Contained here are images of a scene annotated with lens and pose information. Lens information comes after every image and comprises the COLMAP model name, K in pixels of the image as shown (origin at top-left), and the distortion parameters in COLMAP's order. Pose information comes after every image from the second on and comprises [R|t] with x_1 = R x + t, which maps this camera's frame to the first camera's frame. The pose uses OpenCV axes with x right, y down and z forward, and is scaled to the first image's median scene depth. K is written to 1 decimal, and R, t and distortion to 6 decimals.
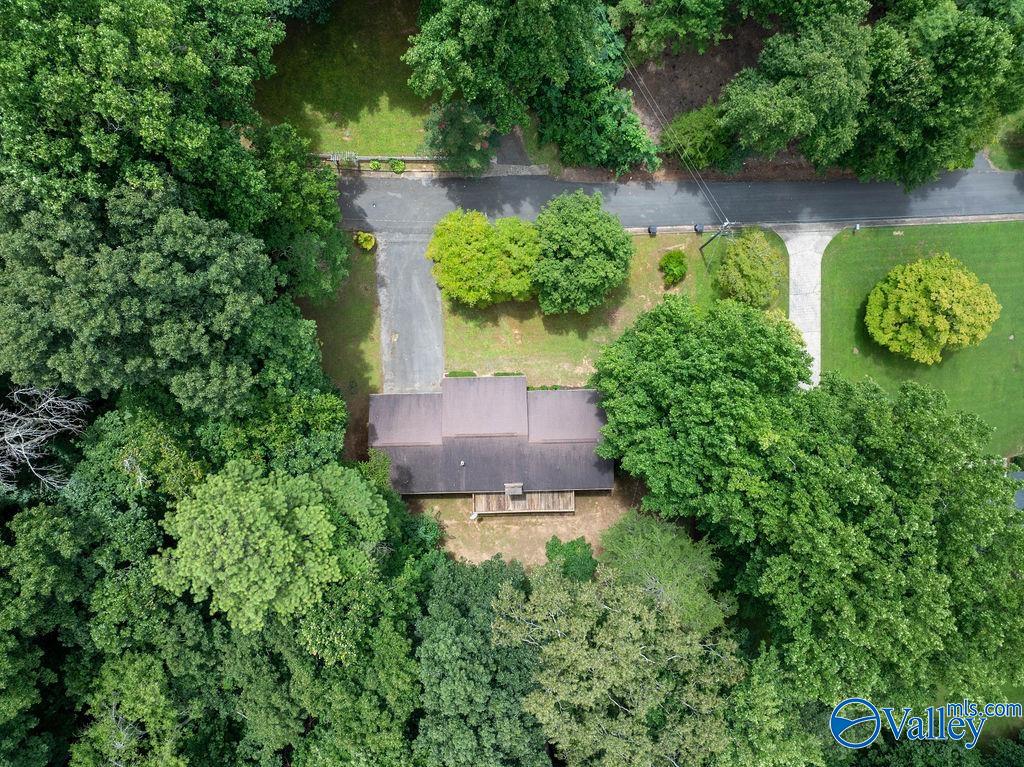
lens RADIAL K [[717.1, 0, 514.6], [0, 717.1, 380.8], [0, 0, 1]] dist [-0.067245, 0.038688]
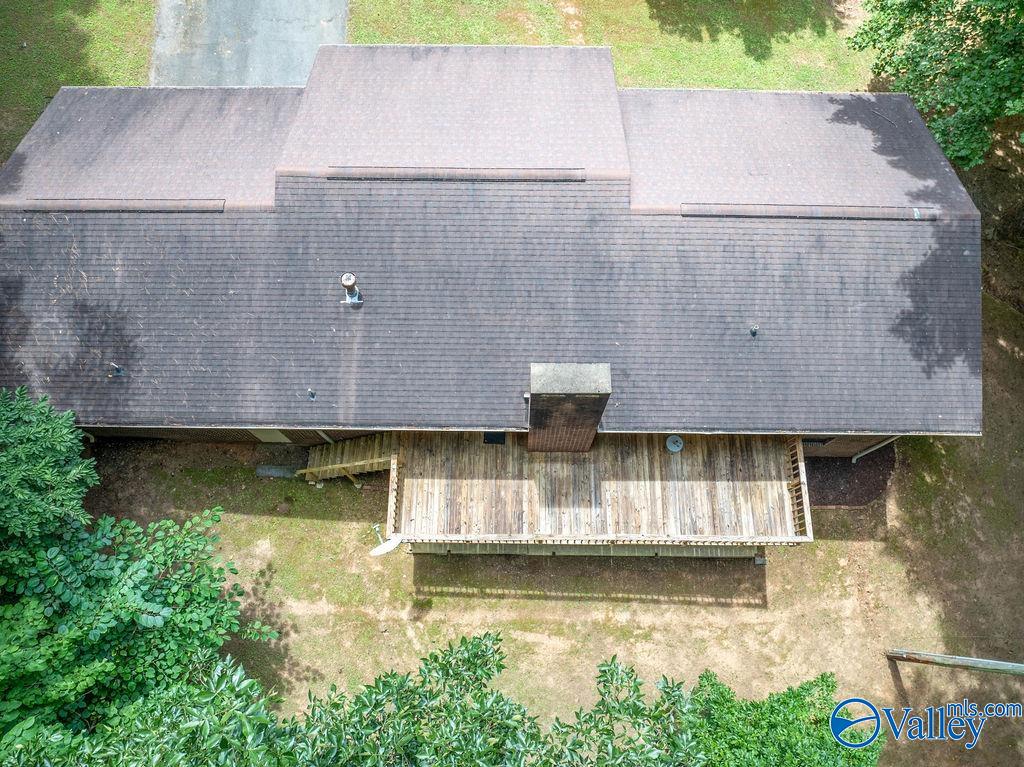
lens RADIAL K [[717.1, 0, 514.6], [0, 717.1, 380.8], [0, 0, 1]] dist [-0.067245, 0.038688]
pose [[0.999504, 0.030351, -0.008352, -0.015580], [-0.031418, 0.945208, -0.324954, 0.215206], [-0.001968, 0.325055, 0.945693, 0.775423]]
